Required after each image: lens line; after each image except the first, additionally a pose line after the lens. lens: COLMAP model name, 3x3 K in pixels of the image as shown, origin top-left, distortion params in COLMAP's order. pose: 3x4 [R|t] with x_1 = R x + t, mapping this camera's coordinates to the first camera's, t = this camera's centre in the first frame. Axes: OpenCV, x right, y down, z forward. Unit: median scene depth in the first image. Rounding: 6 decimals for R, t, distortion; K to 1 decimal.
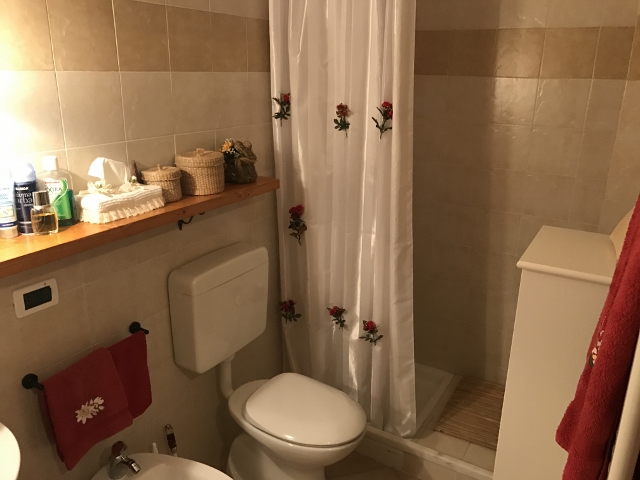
lens RADIAL K [[529.0, 0, 323.4], [0, 529.0, 236.0], [0, 0, 1]] dist [0.009587, -0.006314]
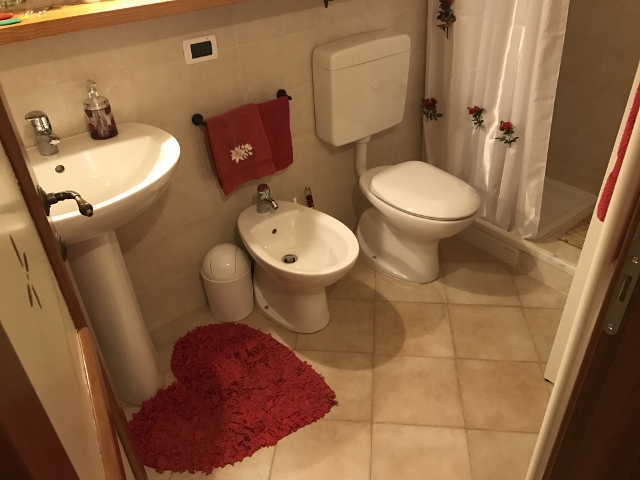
lens RADIAL K [[524.1, 0, 319.4], [0, 524.1, 237.9], [0, 0, 1]] dist [0.018062, -0.017511]
pose [[0.933112, 0.157950, -0.323039, 0.117203], [-0.058659, 0.953192, 0.296622, 0.102208], [0.354770, -0.257832, 0.898700, -0.071657]]
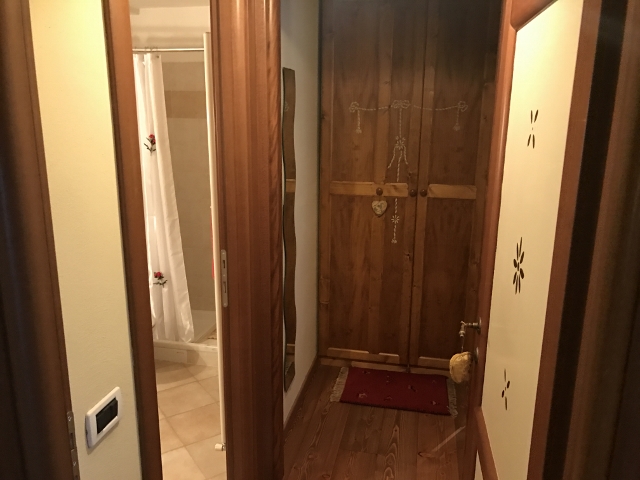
lens RADIAL K [[526.7, 0, 321.8], [0, 526.7, 236.4], [0, 0, 1]] dist [0.049926, -0.058426]
pose [[0.945986, -0.081781, 0.313723, 0.066335], [0.102148, 0.993561, -0.049013, 0.192523], [-0.307694, 0.078412, 0.948249, -0.691464]]
